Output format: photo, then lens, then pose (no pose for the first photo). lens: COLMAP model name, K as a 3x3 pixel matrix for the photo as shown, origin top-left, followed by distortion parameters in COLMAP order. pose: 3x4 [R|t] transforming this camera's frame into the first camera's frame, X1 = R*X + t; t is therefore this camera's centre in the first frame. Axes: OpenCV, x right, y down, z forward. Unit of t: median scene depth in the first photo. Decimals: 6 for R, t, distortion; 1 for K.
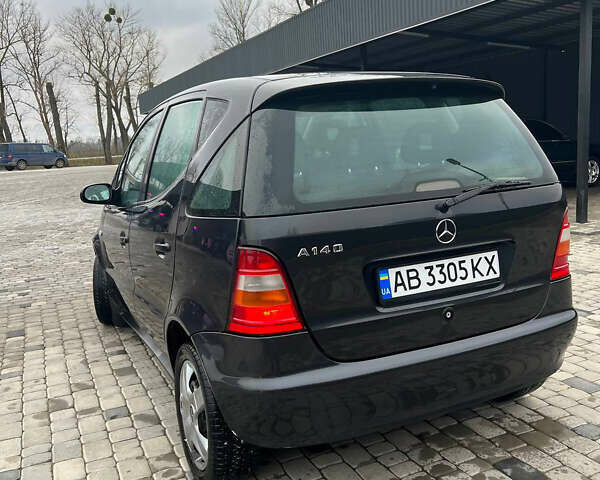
lens RADIAL K [[598.5, 0, 300.0], [0, 598.5, 240.0], [0, 0, 1]] dist [-0.011365, 0.005355]
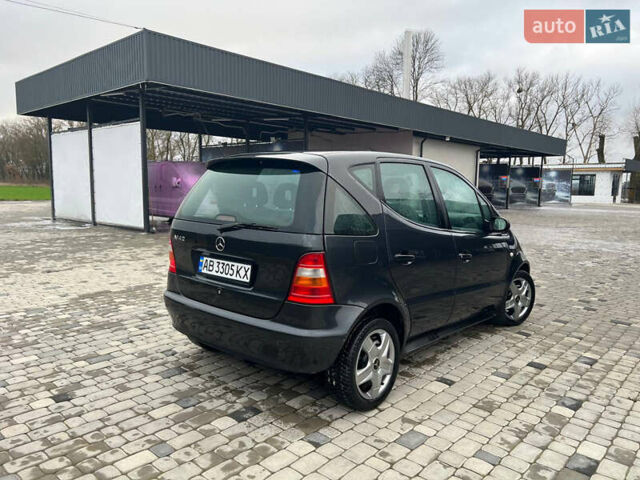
lens RADIAL K [[476.6, 0, 320.0], [0, 476.6, 240.0], [0, 0, 1]] dist [-0.003037, -0.007076]
pose [[0.397593, 0.164463, -0.902702, 1.573552], [-0.189095, 0.977374, 0.094781, -0.207250], [0.897866, 0.133012, 0.419696, 0.653907]]
